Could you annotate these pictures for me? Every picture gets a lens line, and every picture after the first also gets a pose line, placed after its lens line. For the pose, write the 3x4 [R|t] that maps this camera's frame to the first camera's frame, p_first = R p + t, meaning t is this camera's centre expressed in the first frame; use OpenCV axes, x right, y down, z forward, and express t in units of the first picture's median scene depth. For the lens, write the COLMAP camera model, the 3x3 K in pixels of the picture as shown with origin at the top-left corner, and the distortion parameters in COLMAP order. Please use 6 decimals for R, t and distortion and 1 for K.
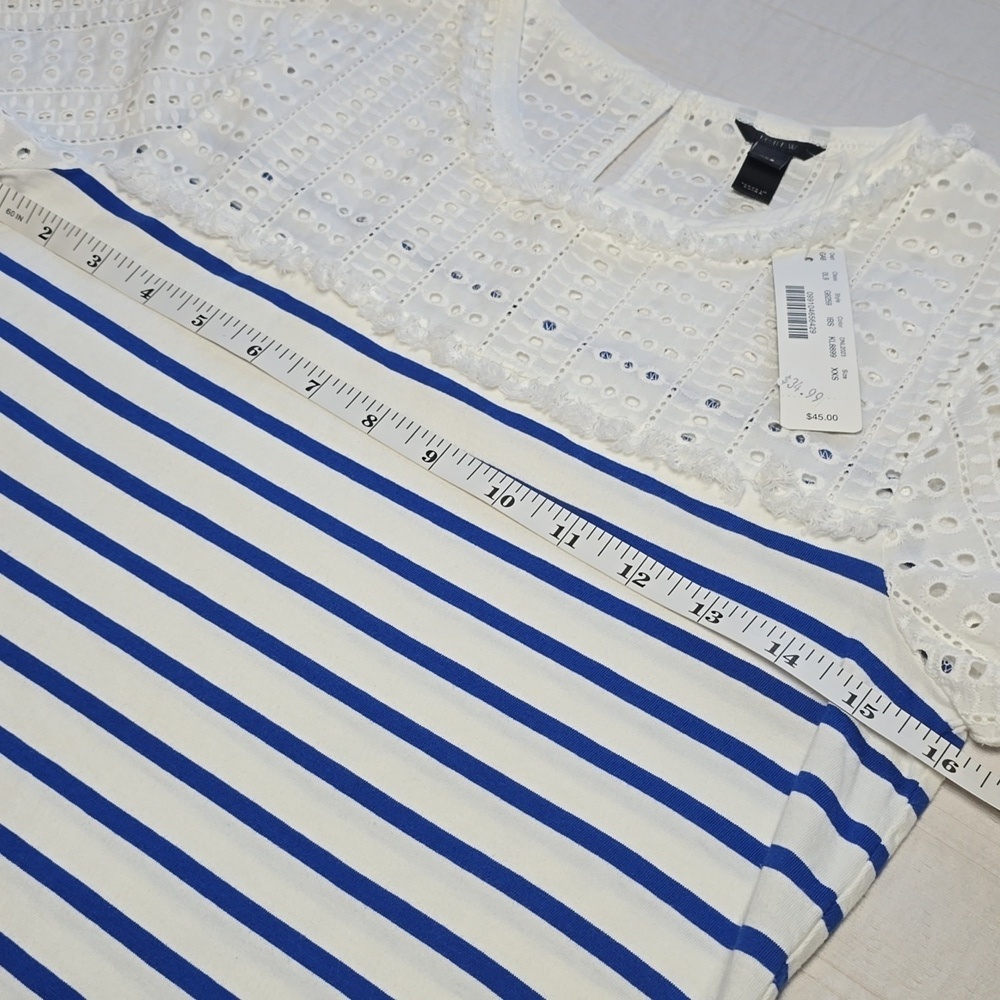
lens RADIAL K [[1417.3, 0, 500.0], [0, 1417.3, 500.0], [0, 0, 1]] dist [0.014225, 0.072602]
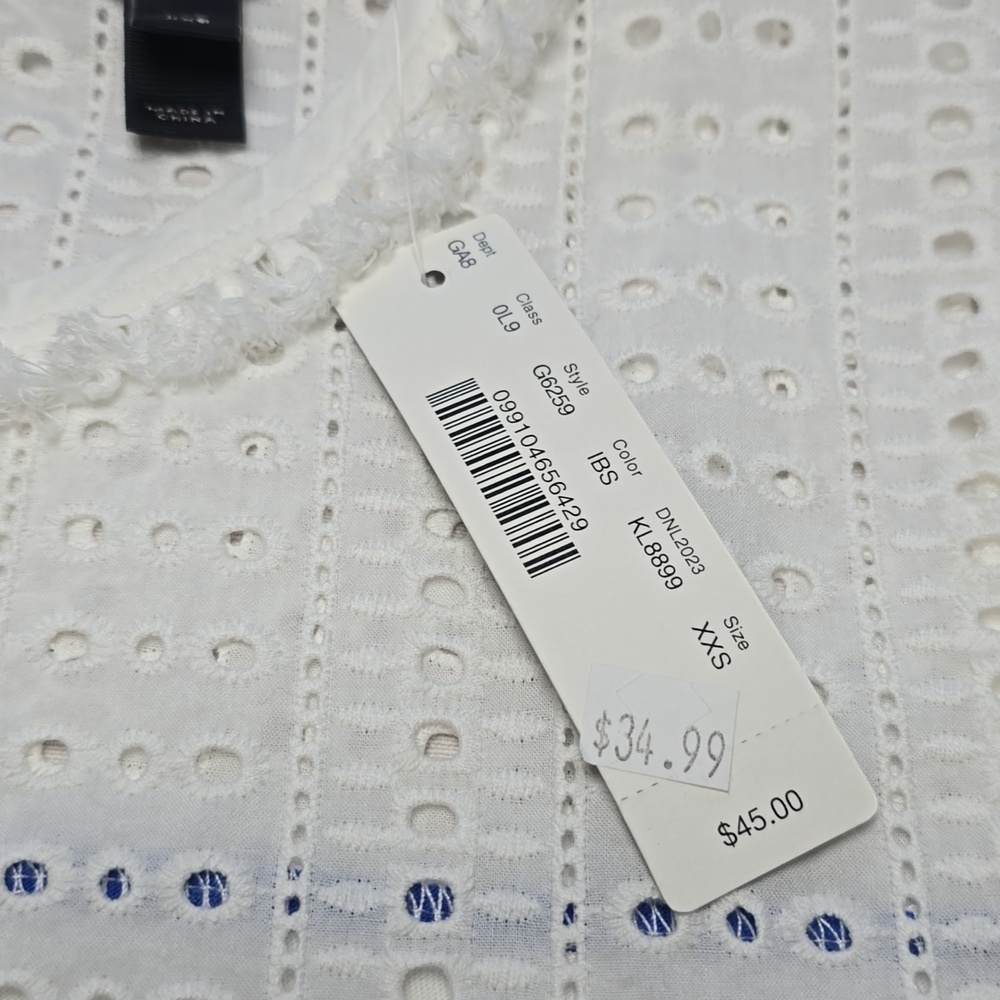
lens RADIAL K [[1417.3, 0, 500.0], [0, 1417.3, 500.0], [0, 0, 1]] dist [0.014225, 0.072602]
pose [[0.837109, -0.445049, 0.318087, 0.098666], [0.359744, 0.885921, 0.292792, -0.226982], [-0.412107, -0.130669, 0.901717, 0.695355]]
